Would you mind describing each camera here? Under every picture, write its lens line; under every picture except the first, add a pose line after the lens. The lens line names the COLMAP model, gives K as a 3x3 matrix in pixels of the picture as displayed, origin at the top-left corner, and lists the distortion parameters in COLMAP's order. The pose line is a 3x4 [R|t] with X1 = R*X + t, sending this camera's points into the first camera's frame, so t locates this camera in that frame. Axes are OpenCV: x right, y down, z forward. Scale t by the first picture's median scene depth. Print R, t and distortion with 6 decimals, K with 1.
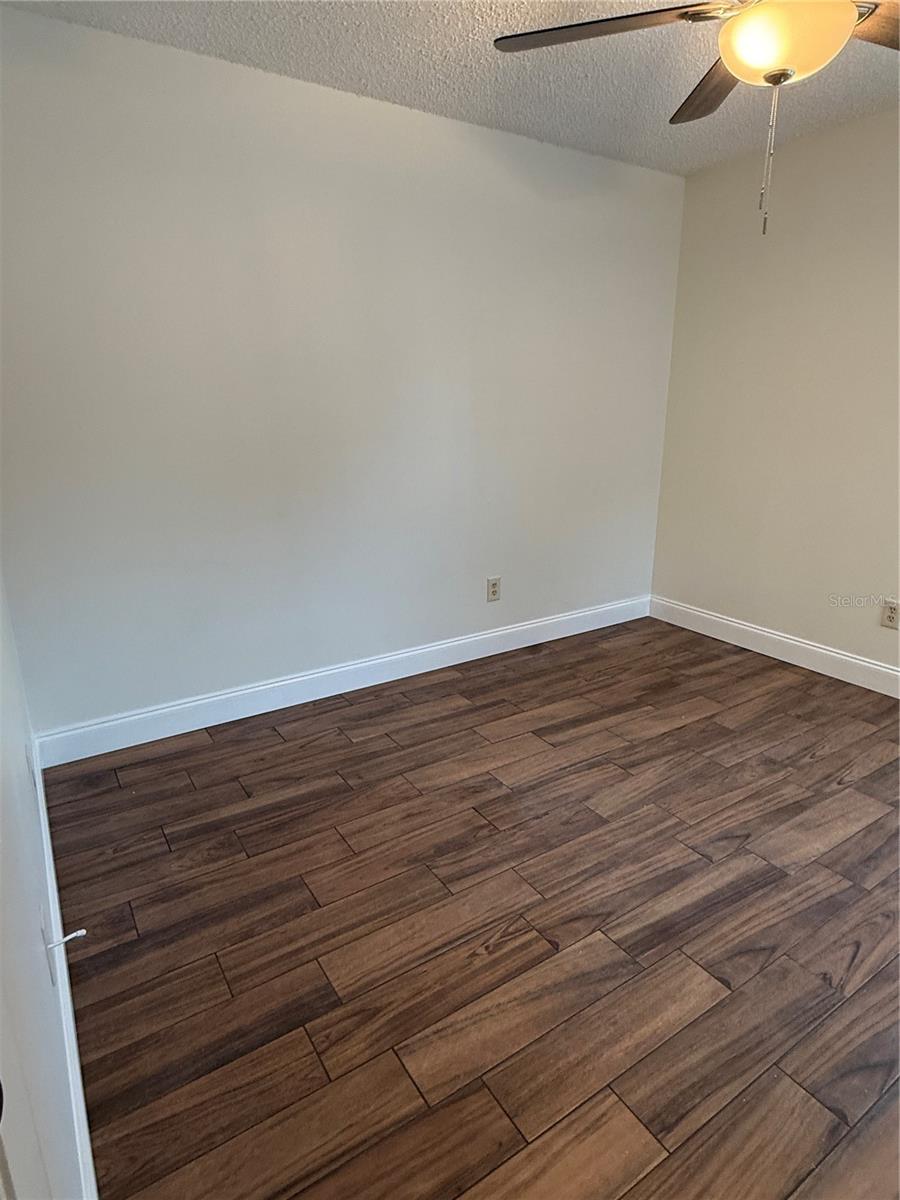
lens RADIAL K [[675.7, 0, 450.0], [0, 675.7, 600.0], [0, 0, 1]] dist [0.000535, 0.002090]
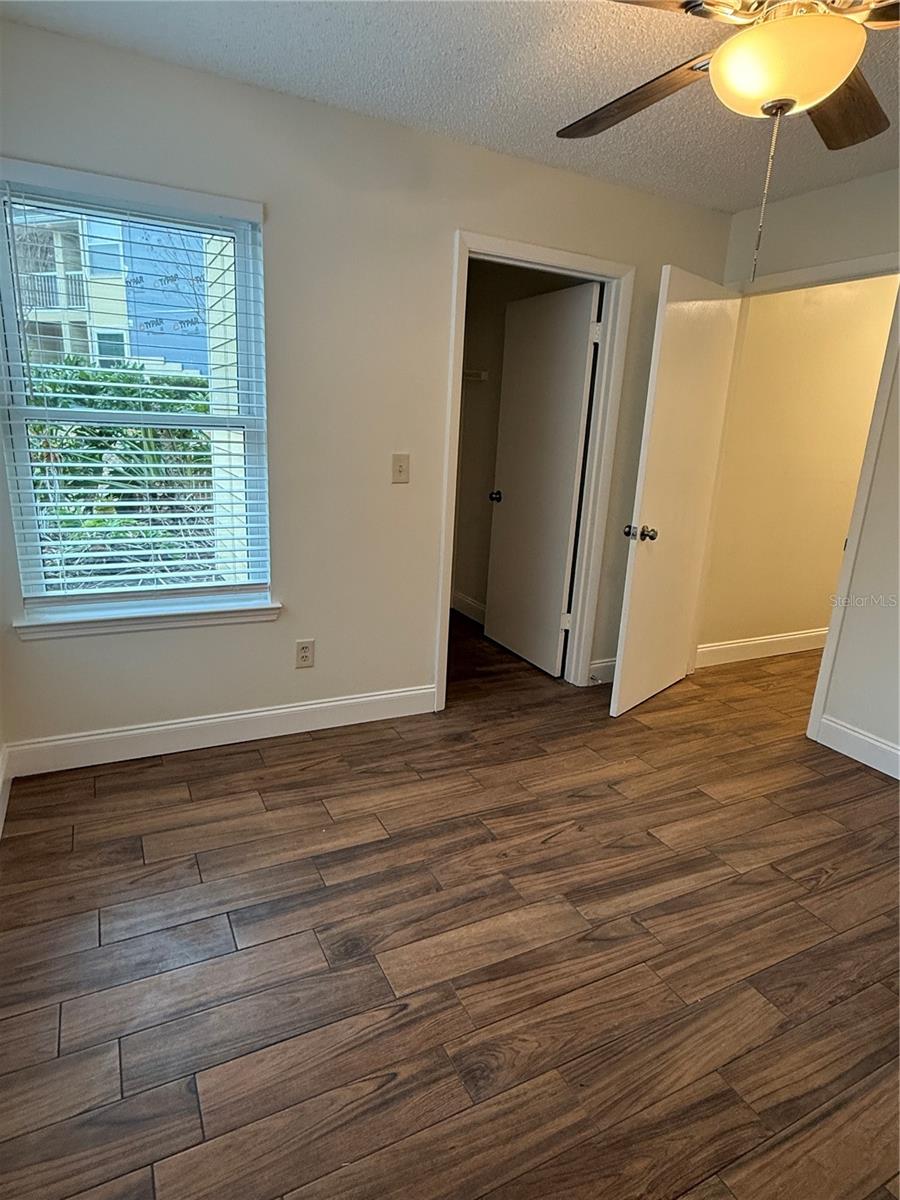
lens RADIAL K [[676.6, 0, 447.3], [0, 676.6, 607.2], [0, 0, 1]] dist [0.000562, -0.001135]
pose [[-0.993733, -0.073311, 0.084387, 0.531672], [-0.018045, 0.850217, 0.526124, -0.449603], [-0.110318, 0.521303, -0.846211, 1.431418]]
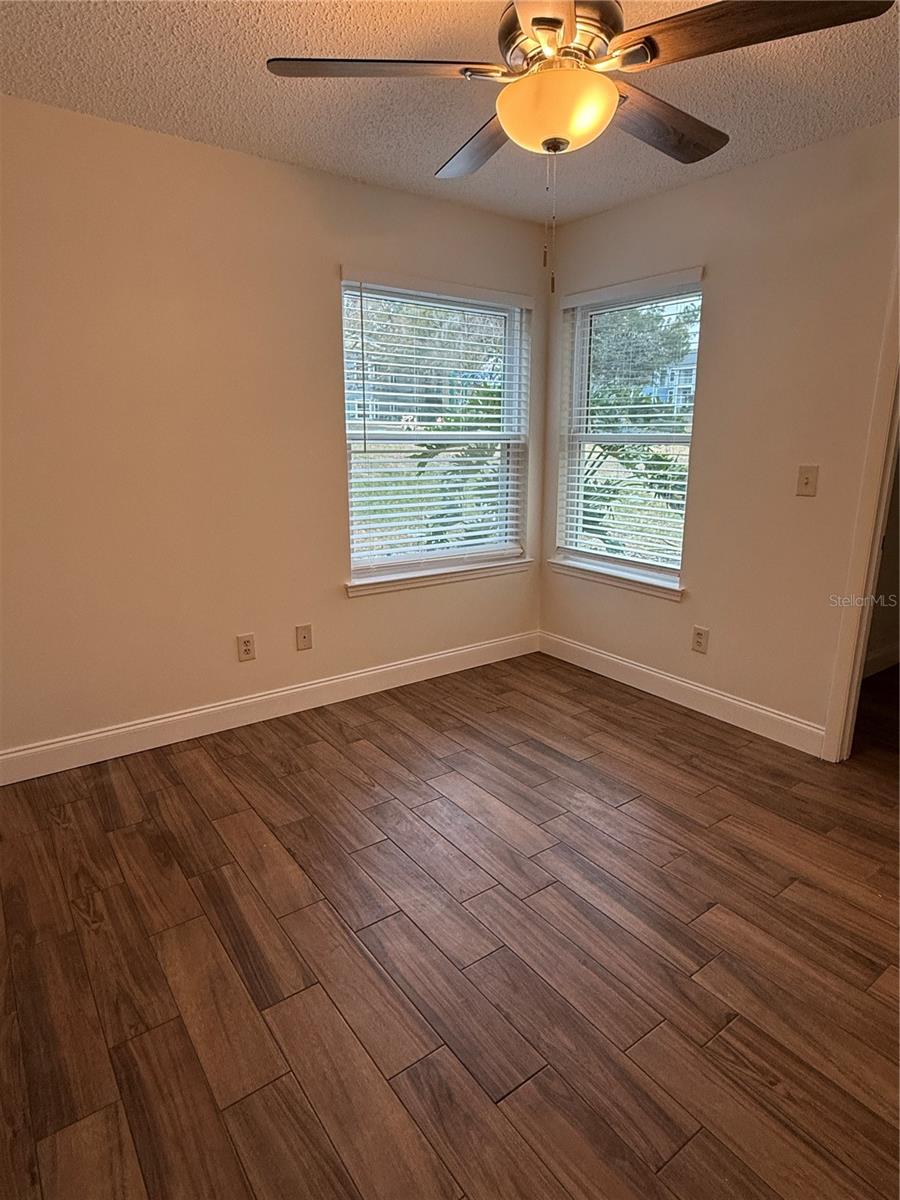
lens RADIAL K [[675.7, 0, 450.0], [0, 675.7, 600.0], [0, 0, 1]] dist [0.000535, 0.002090]
pose [[-0.057632, -0.240998, 0.968813, -0.450228], [0.278032, 0.928159, 0.247425, -0.283465], [-0.958841, 0.283620, 0.013514, 0.895282]]
